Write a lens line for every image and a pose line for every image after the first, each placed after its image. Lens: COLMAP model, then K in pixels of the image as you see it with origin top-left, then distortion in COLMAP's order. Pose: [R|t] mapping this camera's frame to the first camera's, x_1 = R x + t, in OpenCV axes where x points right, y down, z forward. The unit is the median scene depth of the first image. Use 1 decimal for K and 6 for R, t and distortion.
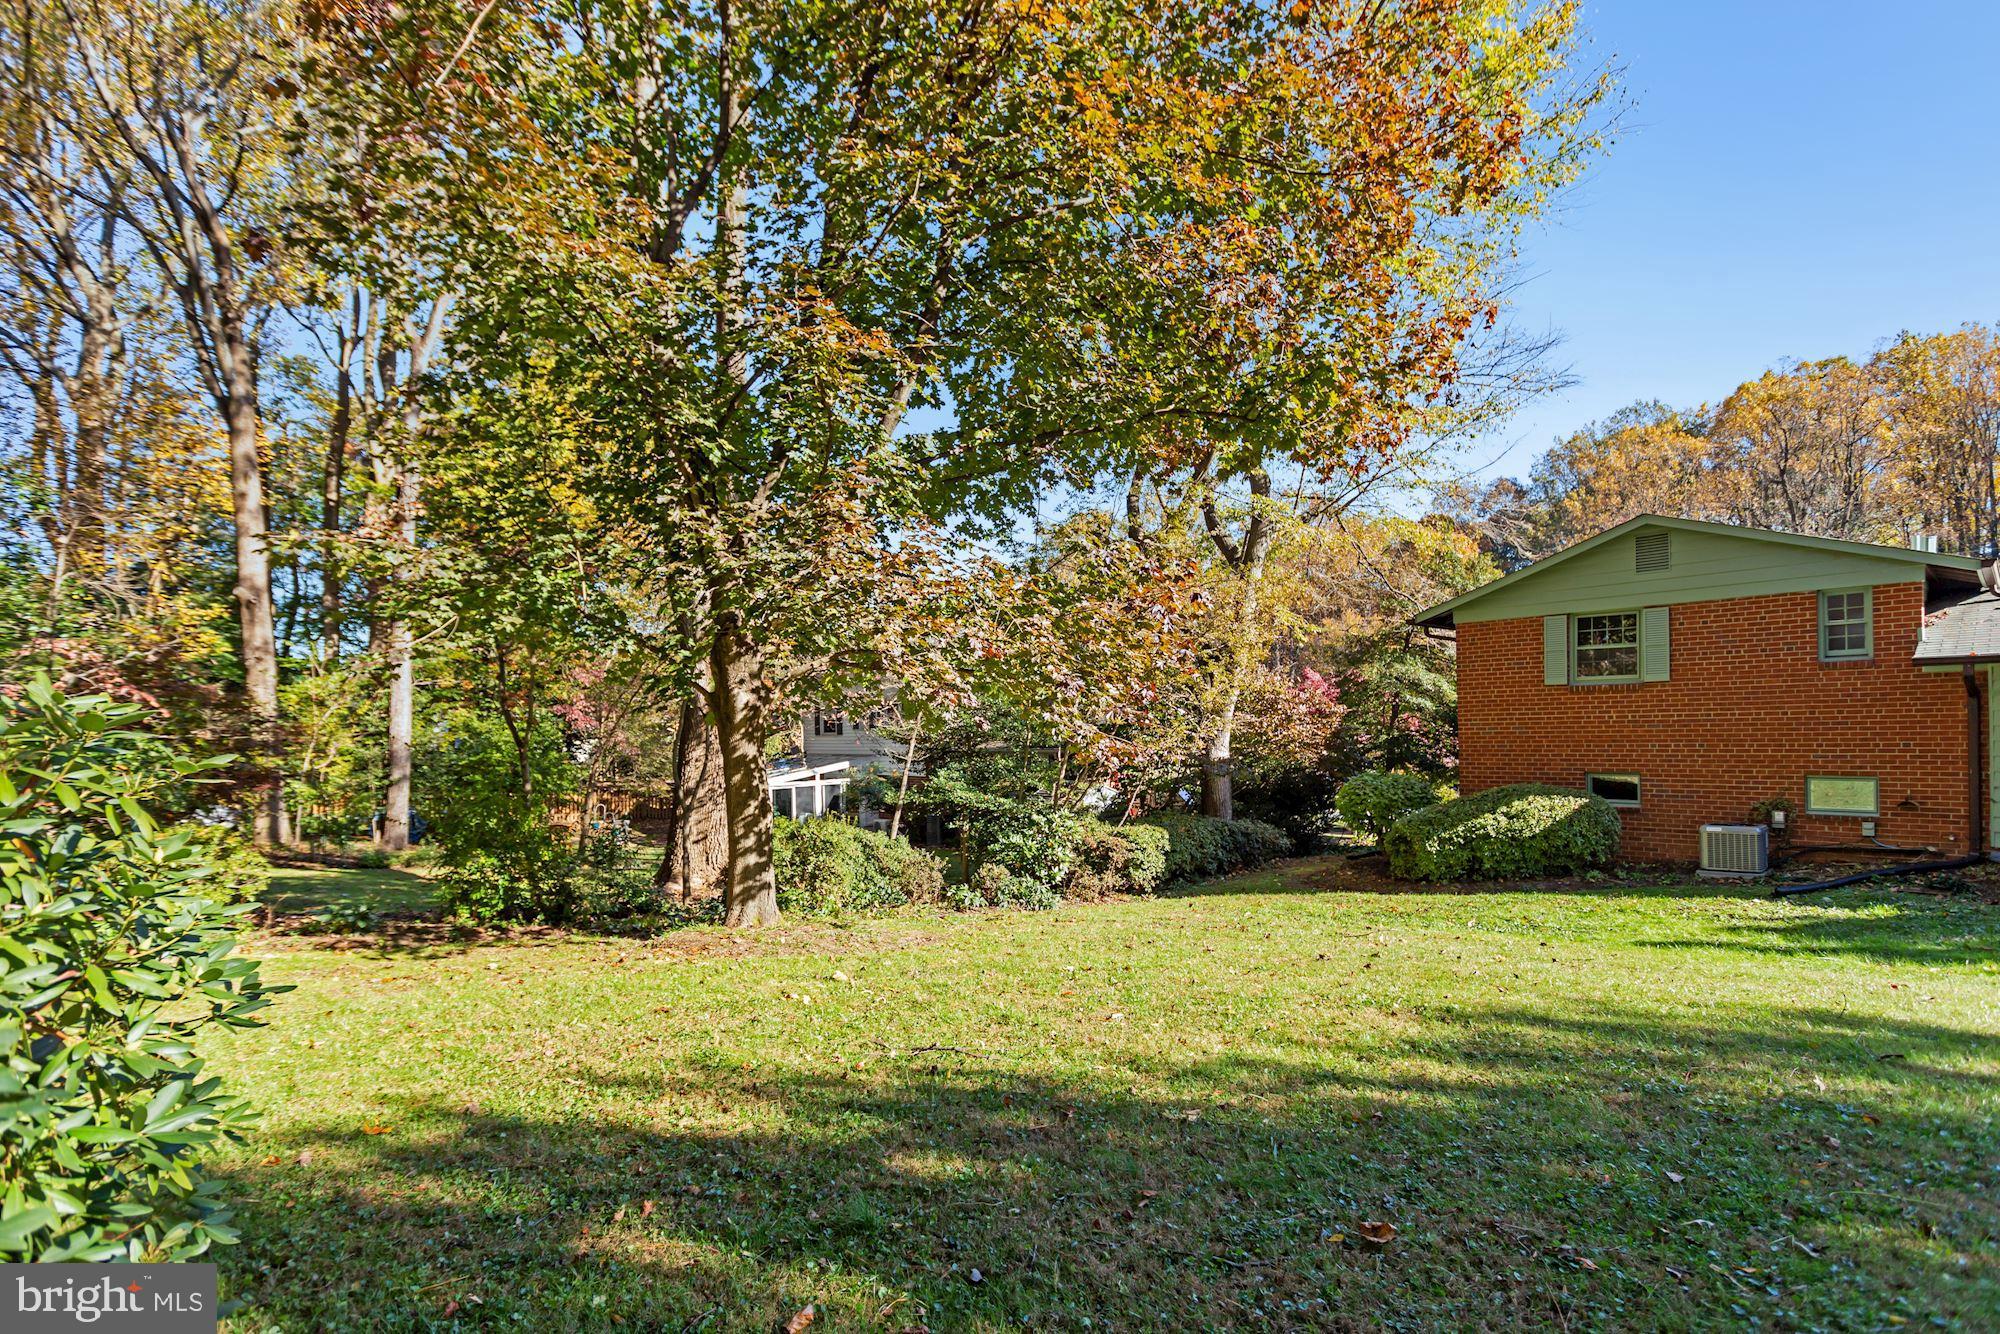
lens RADIAL K [[988.3, 0, 1004.7], [0, 988.3, 746.3], [0, 0, 1]] dist [-0.000875, 0.000002]
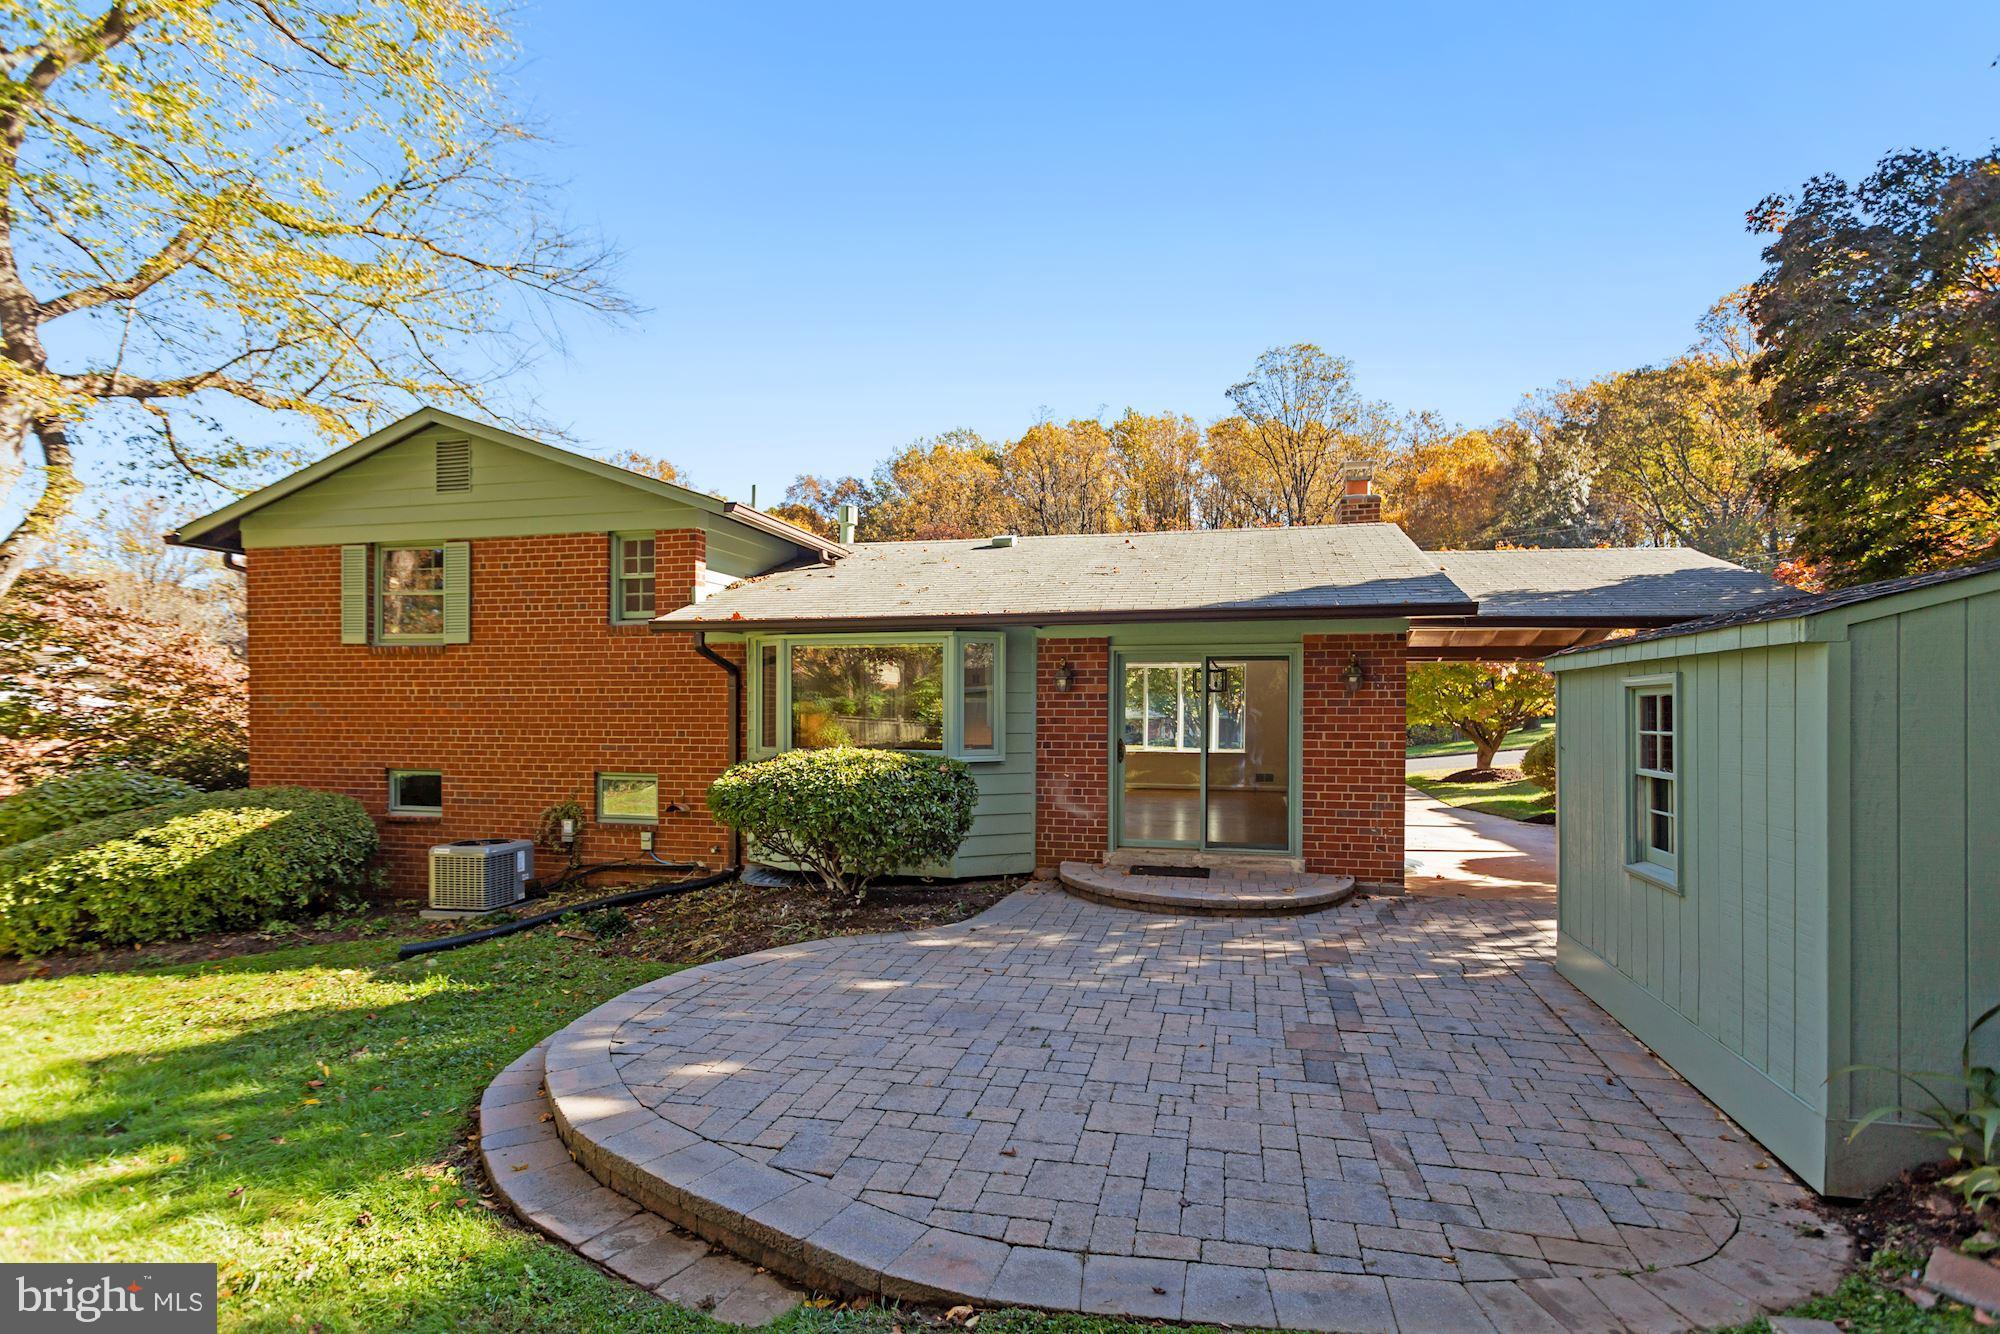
lens RADIAL K [[1017.2, 0, 1001.3], [0, 1017.2, 729.5], [0, 0, 1]] dist [0.008262, 0.000710]
pose [[0.821269, 0.007950, 0.570486, 0.589302], [-0.008897, 0.999960, -0.001128, -0.005364], [-0.570472, -0.004149, 0.821307, 0.162549]]
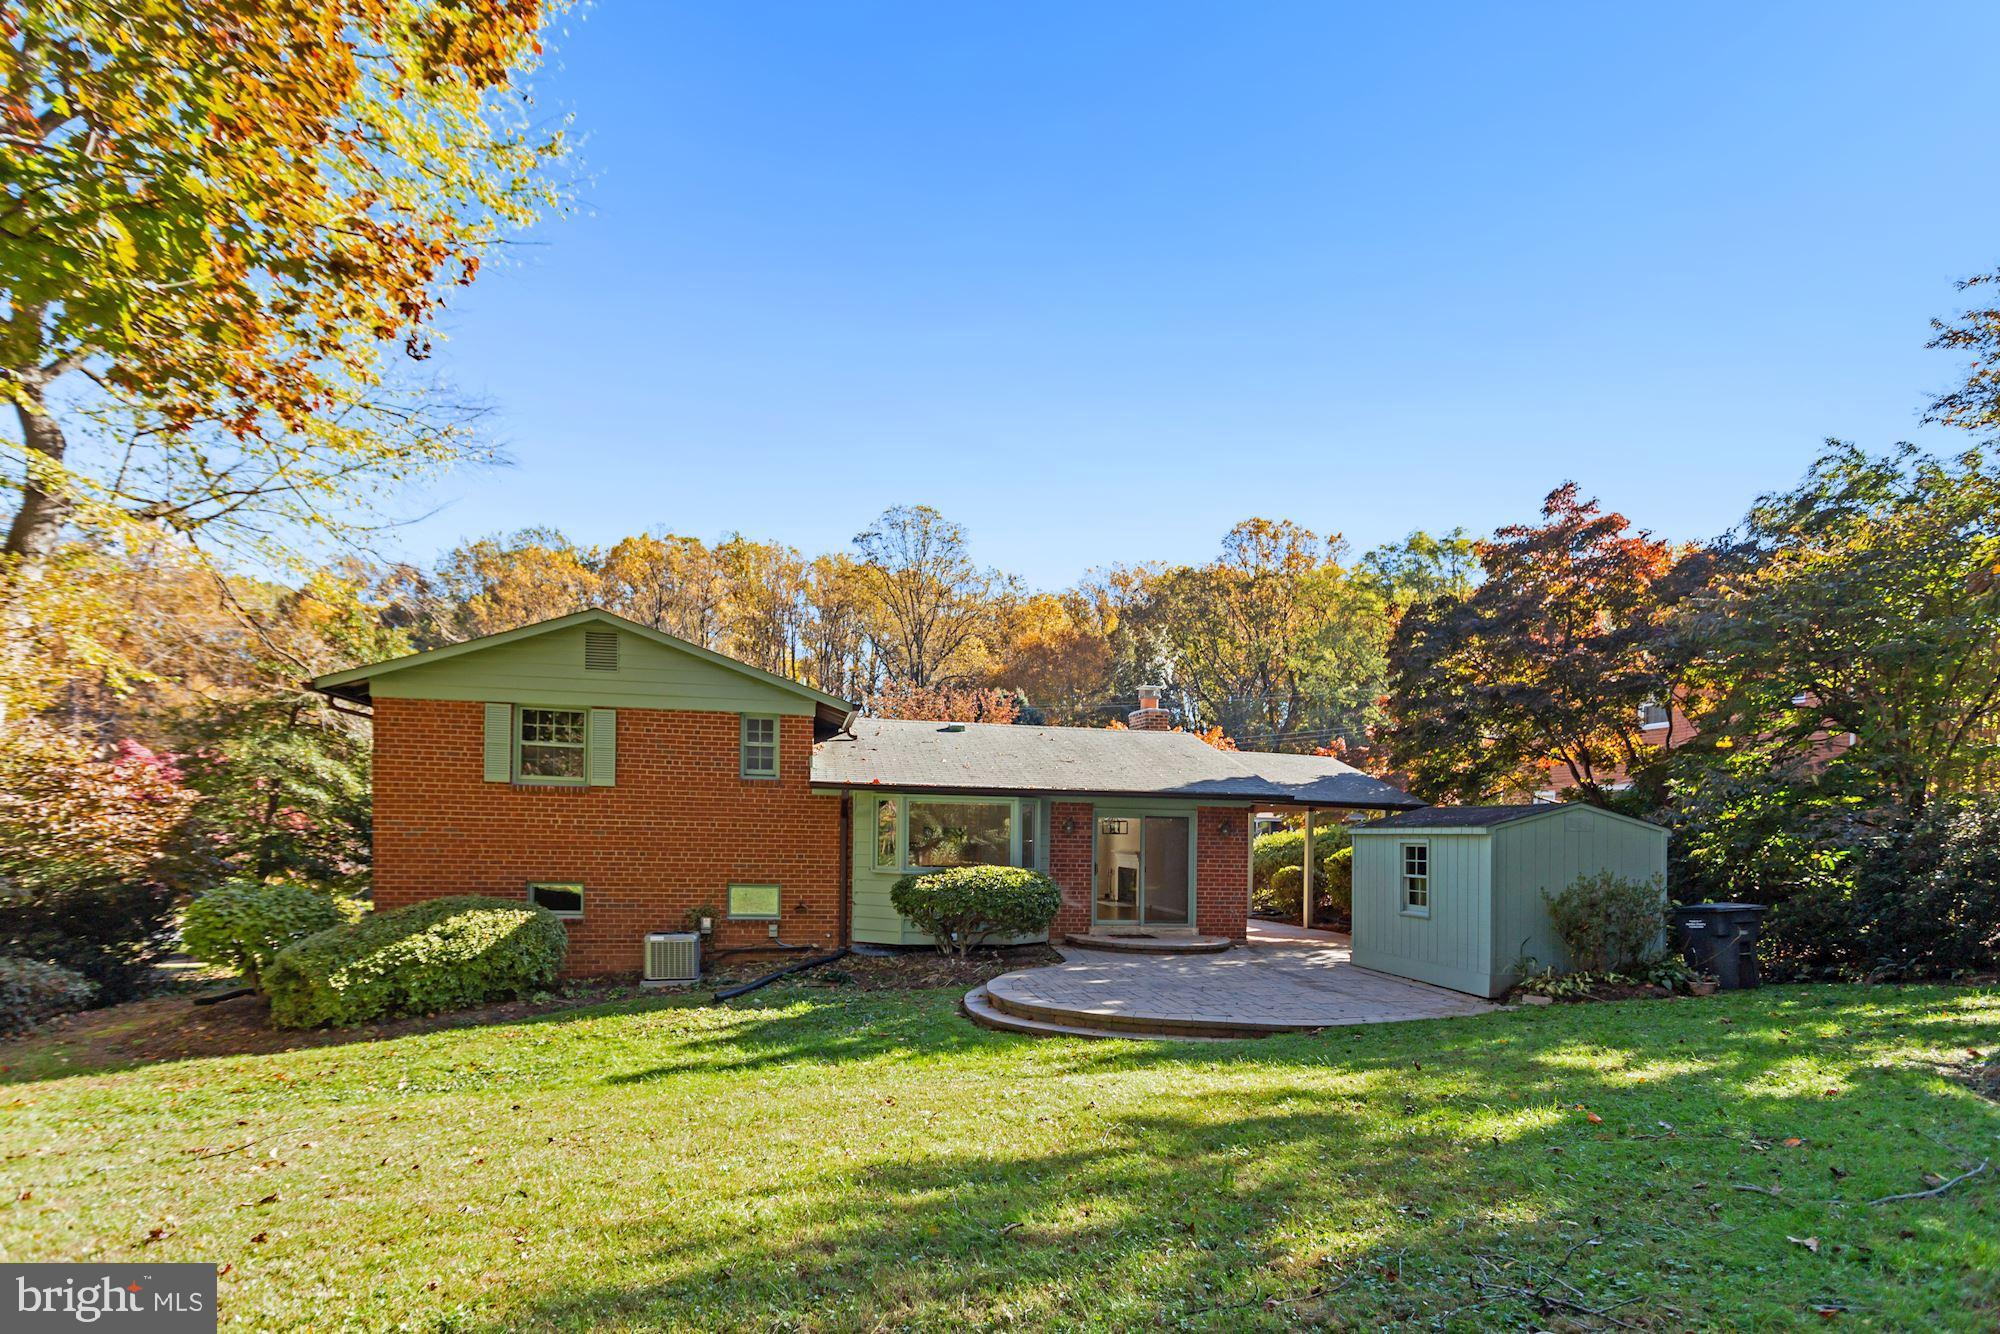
lens RADIAL K [[997.6, 0, 1025.5], [0, 997.6, 847.8], [0, 0, 1]] dist [0.000789, 0.005657]
pose [[0.515627, 0.020286, 0.856573, 0.046333], [-0.017627, 0.999759, -0.013066, -0.000583], [-0.856632, -0.008362, 0.515860, 0.157033]]
